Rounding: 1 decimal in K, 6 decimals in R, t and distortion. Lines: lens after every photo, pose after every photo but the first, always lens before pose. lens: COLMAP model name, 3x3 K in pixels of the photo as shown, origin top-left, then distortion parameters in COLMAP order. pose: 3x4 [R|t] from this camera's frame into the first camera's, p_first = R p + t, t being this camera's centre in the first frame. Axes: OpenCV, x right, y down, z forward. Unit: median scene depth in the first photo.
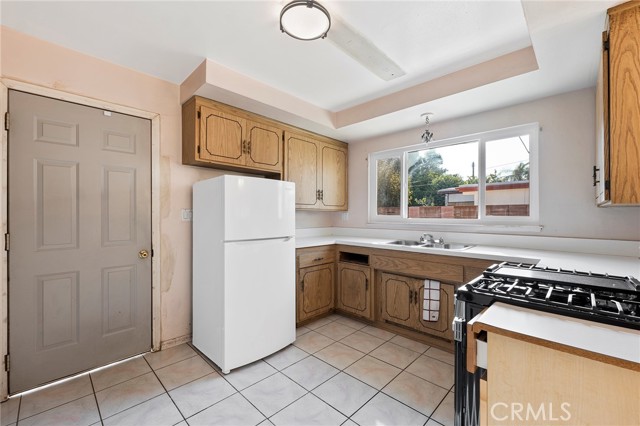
lens RADIAL K [[263.1, 0, 337.3], [0, 263.1, 222.6], [0, 0, 1]] dist [0.011939, 0.000125]
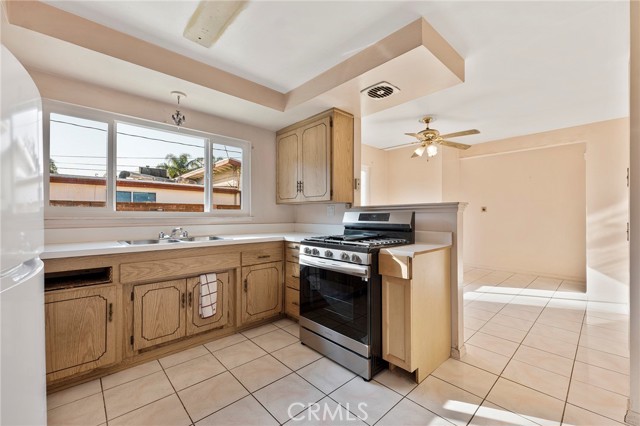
lens RADIAL K [[263.1, 0, 321.2], [0, 263.1, 211.2], [0, 0, 1]] dist [0.011939, 0.000125]
pose [[0.078012, -0.001071, 0.996952, -0.549218], [0.006745, 0.999977, 0.000547, -0.010618], [-0.996930, 0.006682, 0.078018, 0.480193]]
